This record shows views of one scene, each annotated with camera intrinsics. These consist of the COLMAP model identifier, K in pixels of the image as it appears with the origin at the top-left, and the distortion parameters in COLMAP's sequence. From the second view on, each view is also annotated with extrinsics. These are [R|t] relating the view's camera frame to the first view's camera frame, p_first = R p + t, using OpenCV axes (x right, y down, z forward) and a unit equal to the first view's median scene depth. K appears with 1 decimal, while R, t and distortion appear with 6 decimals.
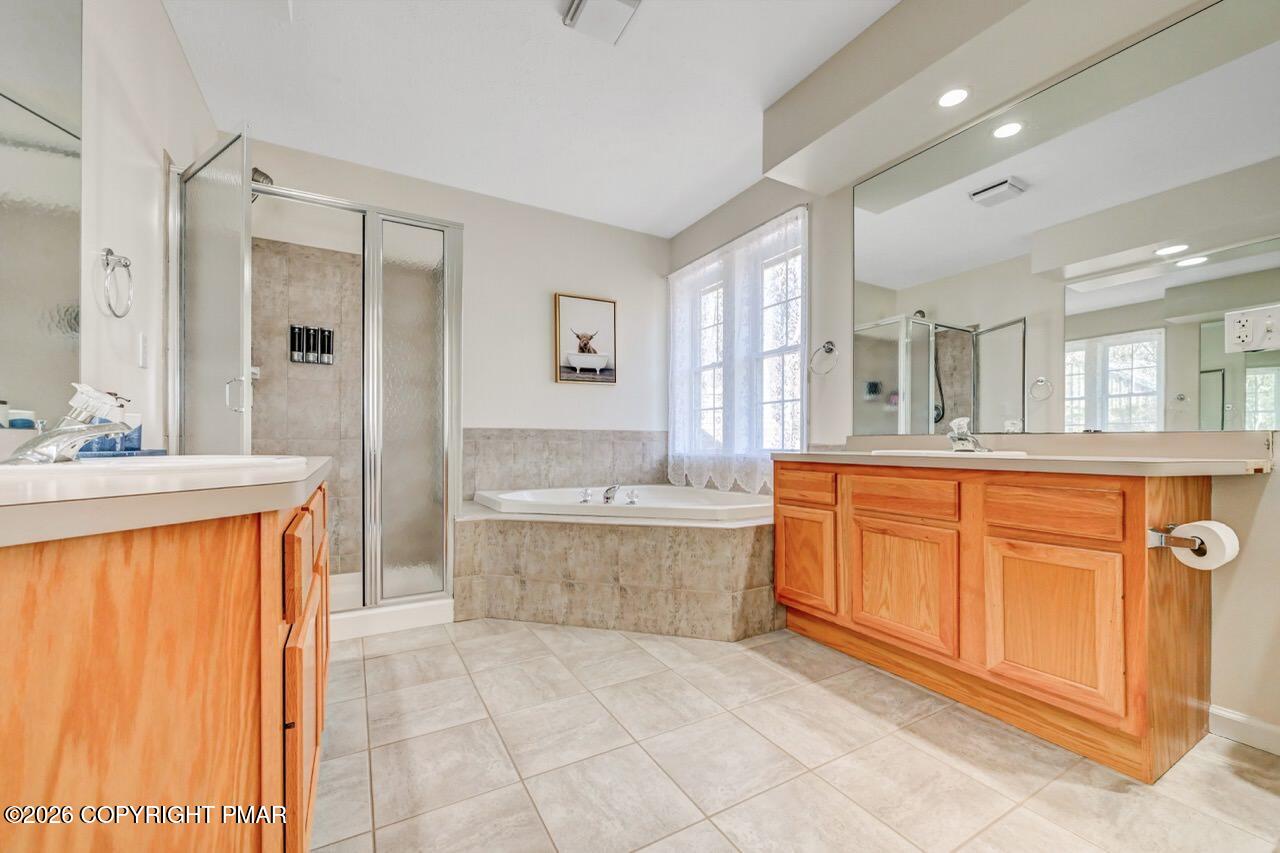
lens RADIAL K [[502.0, 0, 643.7], [0, 502.0, 440.3], [0, 0, 1]] dist [-0.000509, 0.000183]
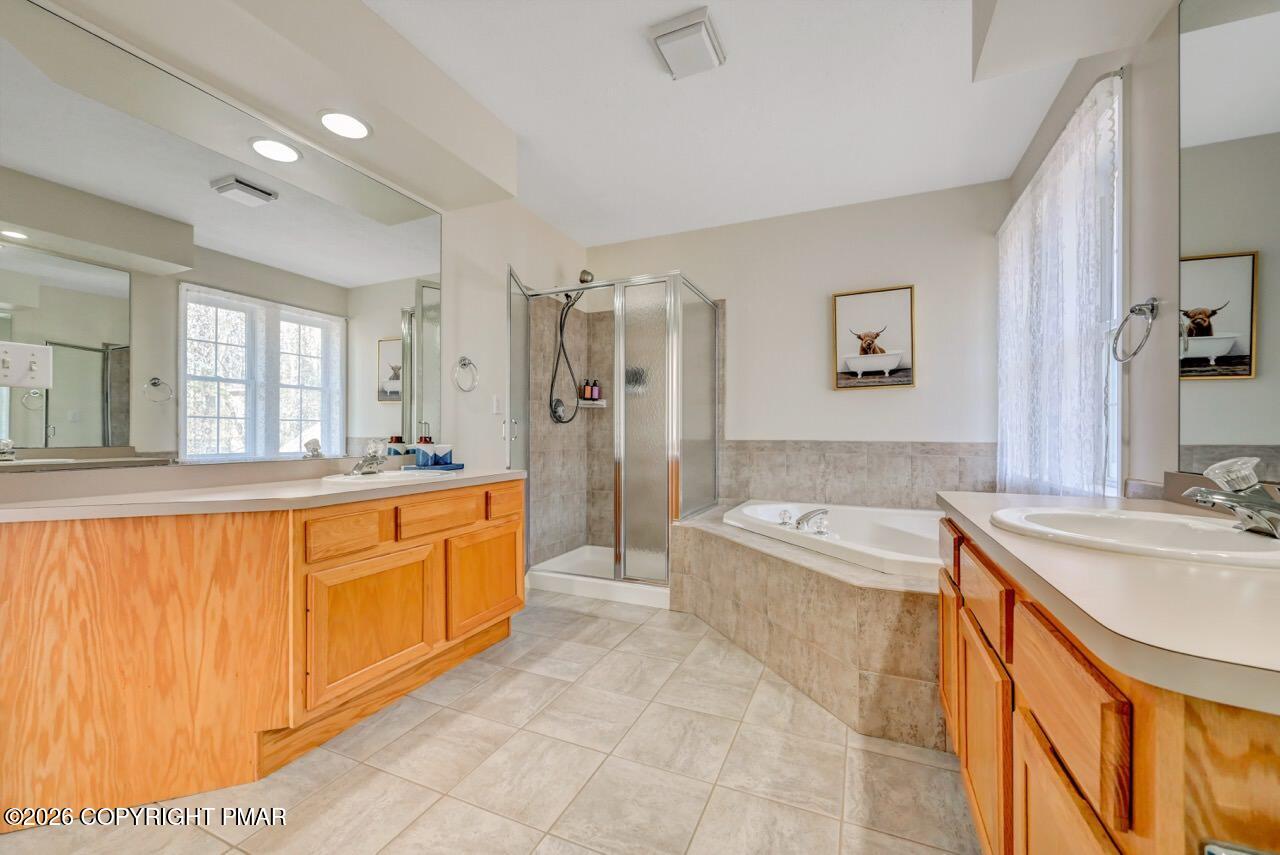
lens RADIAL K [[502.0, 0, 647.9], [0, 502.0, 430.4], [0, 0, 1]] dist [-0.000509, 0.000183]
pose [[0.603232, -0.004612, -0.797553, 0.477820], [-0.000379, 0.999982, -0.006070, -0.047656], [0.797566, 0.003964, 0.603219, 0.218386]]
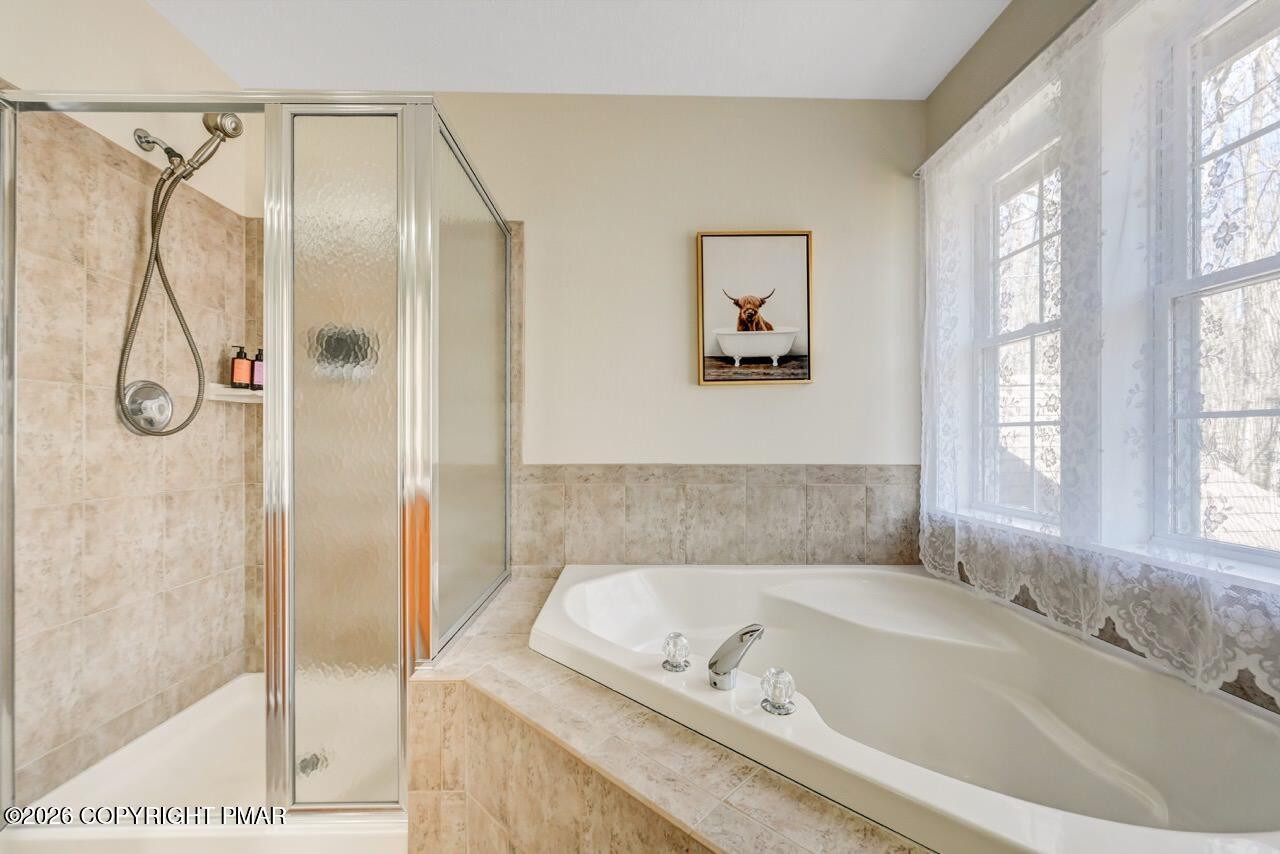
lens RADIAL K [[502.0, 0, 638.9], [0, 502.0, 437.5], [0, 0, 1]] dist [-0.000509, 0.000183]
pose [[0.875838, 0.000702, -0.482605, 0.064684], [0.000971, 0.999994, 0.003217, -0.074172], [0.482605, -0.003286, 0.875832, 0.597775]]
